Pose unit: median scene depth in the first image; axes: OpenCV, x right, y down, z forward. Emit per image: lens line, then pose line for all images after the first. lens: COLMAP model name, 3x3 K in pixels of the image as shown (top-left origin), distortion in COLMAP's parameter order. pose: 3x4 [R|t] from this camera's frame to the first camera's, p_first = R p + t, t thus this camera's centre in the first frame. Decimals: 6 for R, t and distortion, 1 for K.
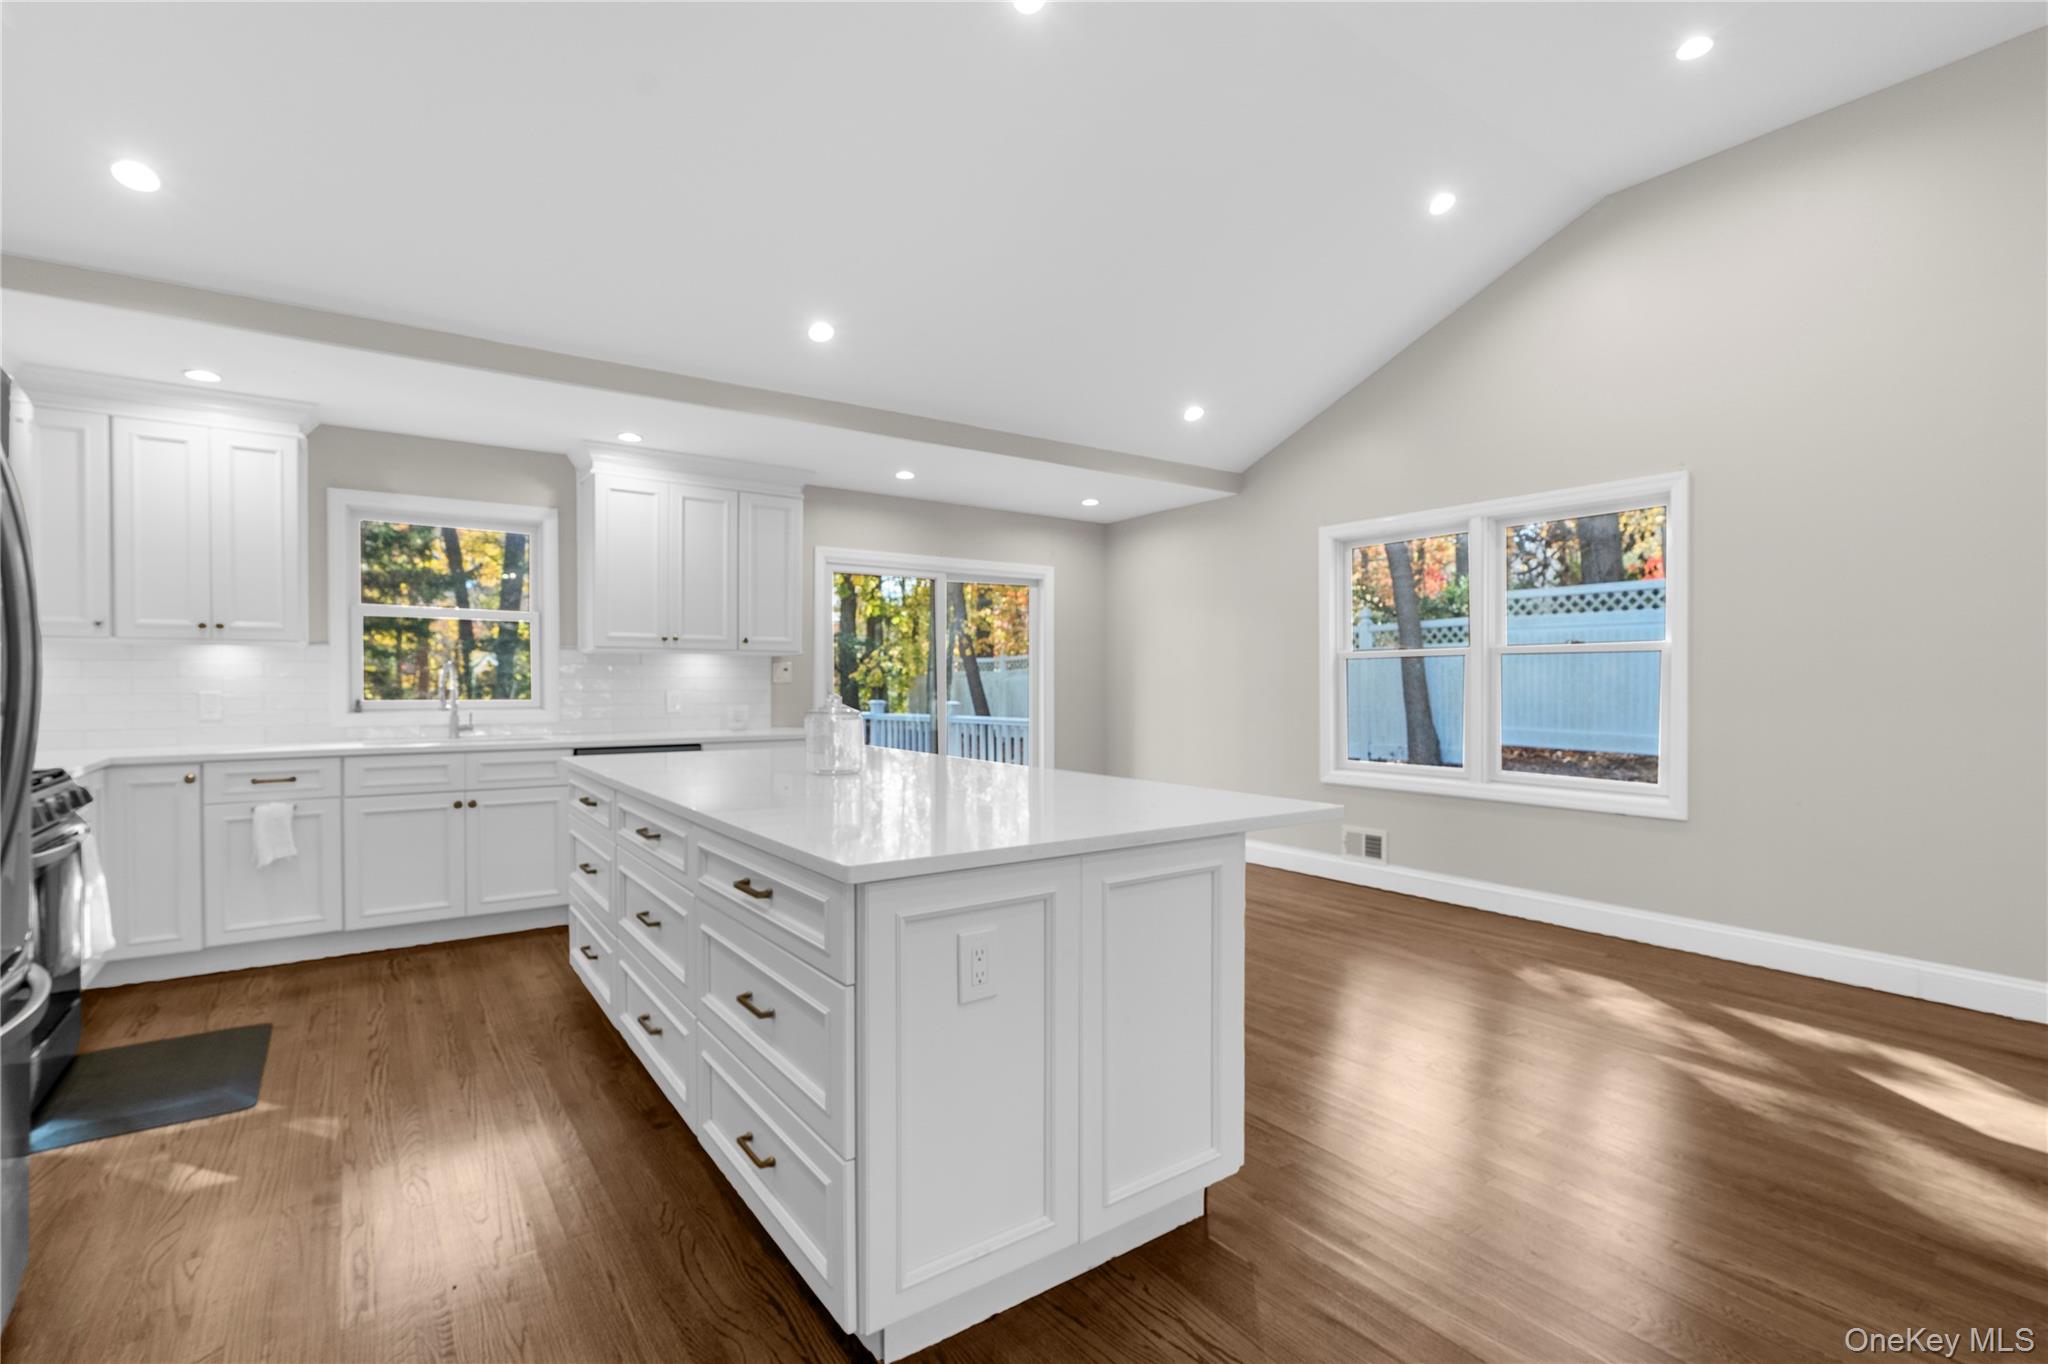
lens RADIAL K [[940.3, 0, 1026.6], [0, 940.3, 684.3], [0, 0, 1]] dist [0.001012, -0.000279]
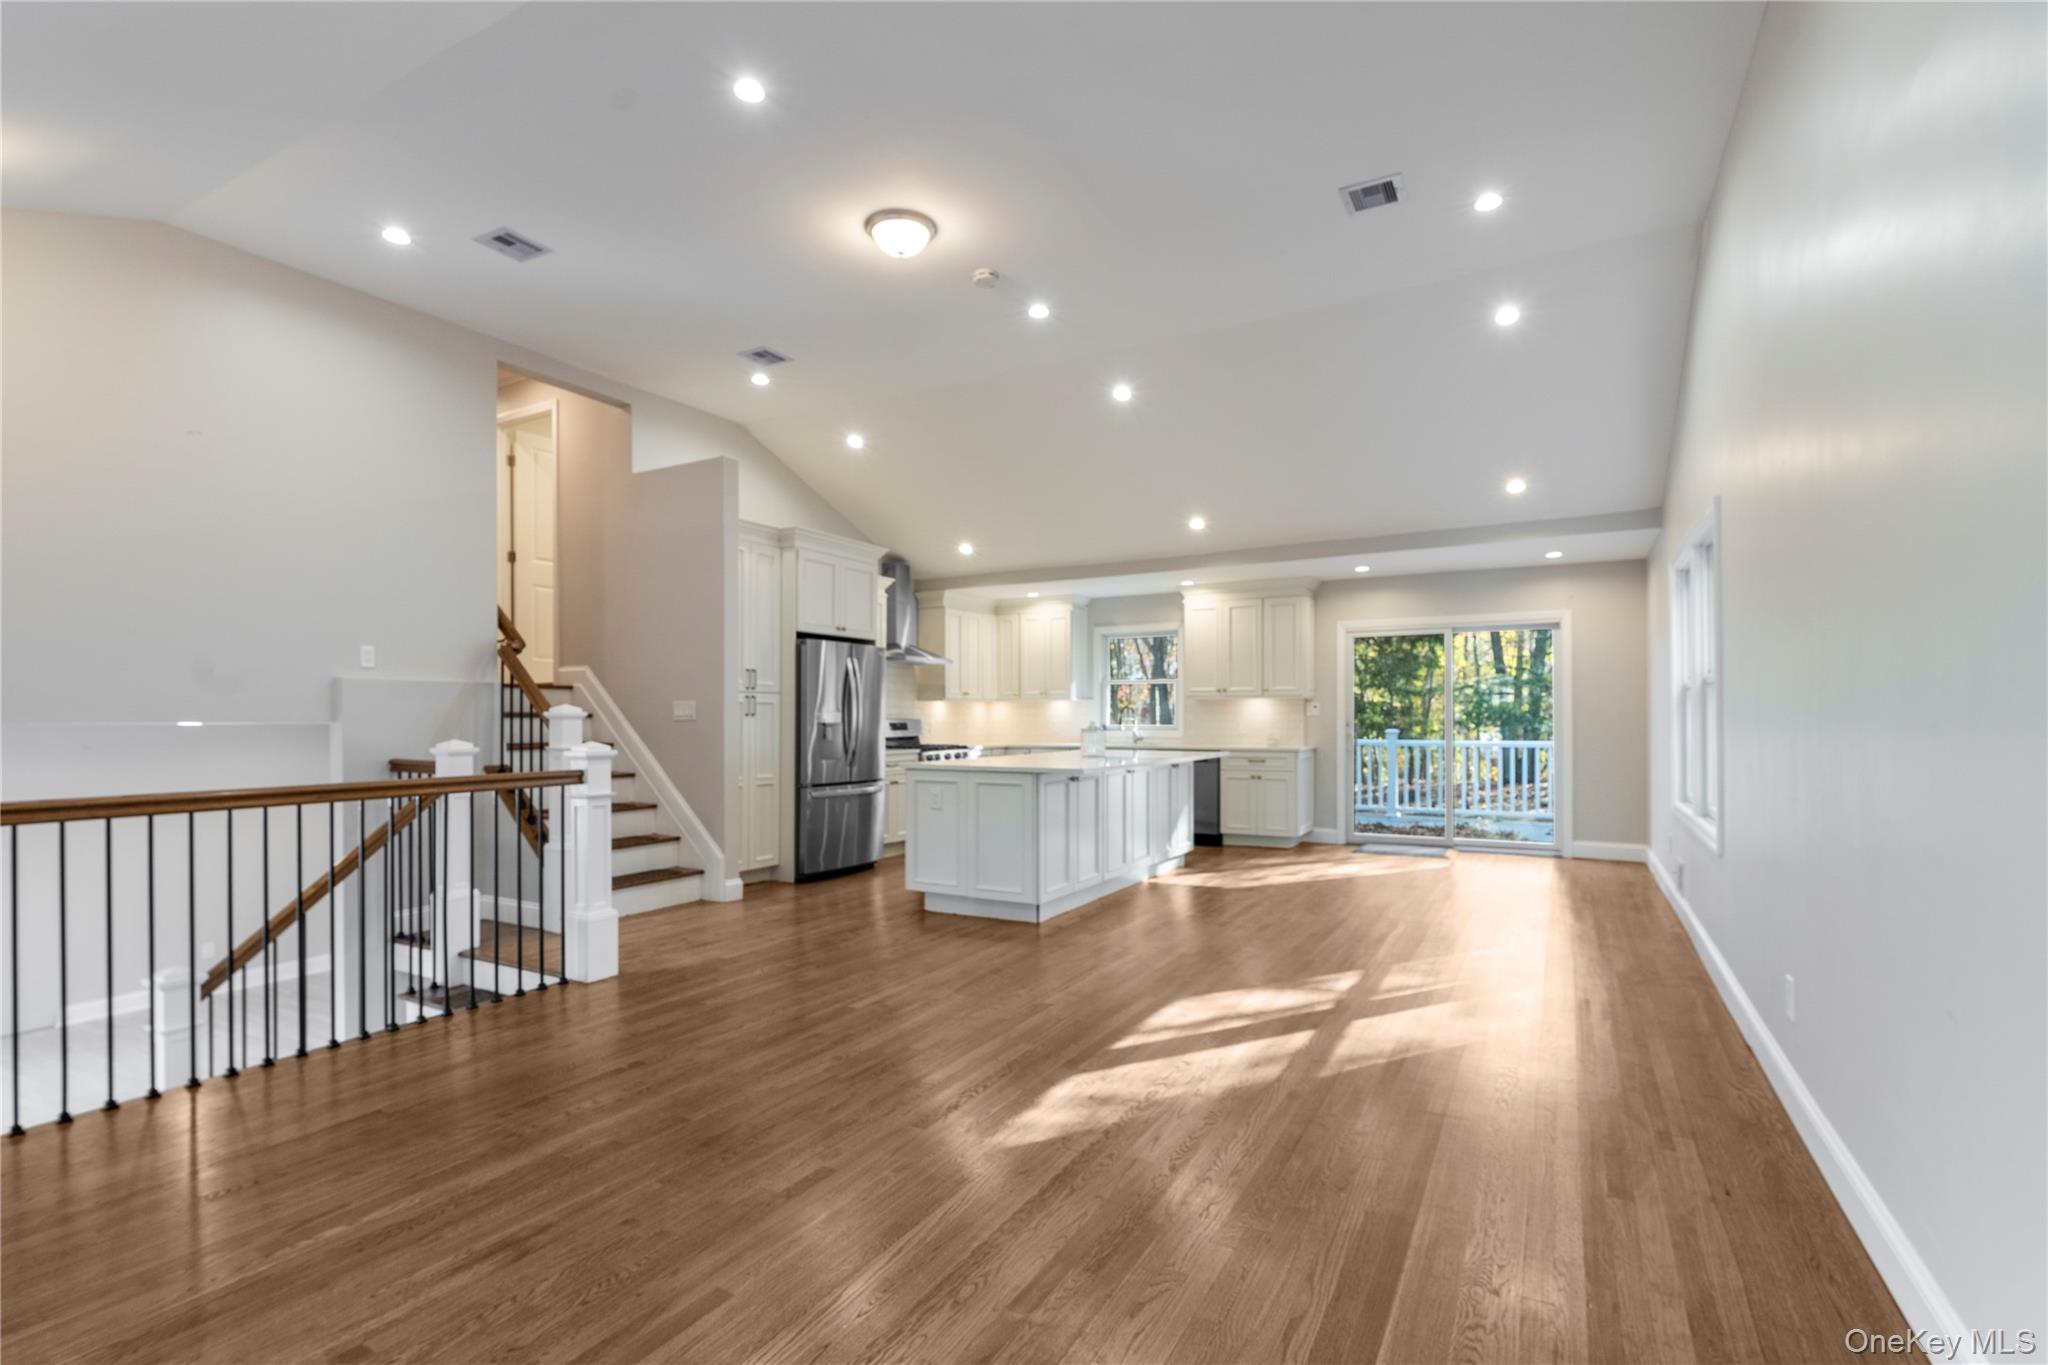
lens RADIAL K [[940.3, 0, 1028.8], [0, 940.3, 717.0], [0, 0, 1]] dist [0.001012, -0.000279]
pose [[0.409897, 0.000416, -0.912132, 1.028500], [0.000469, 1.000000, 0.000666, -0.001402], [0.912132, -0.000701, 0.409897, -0.035909]]
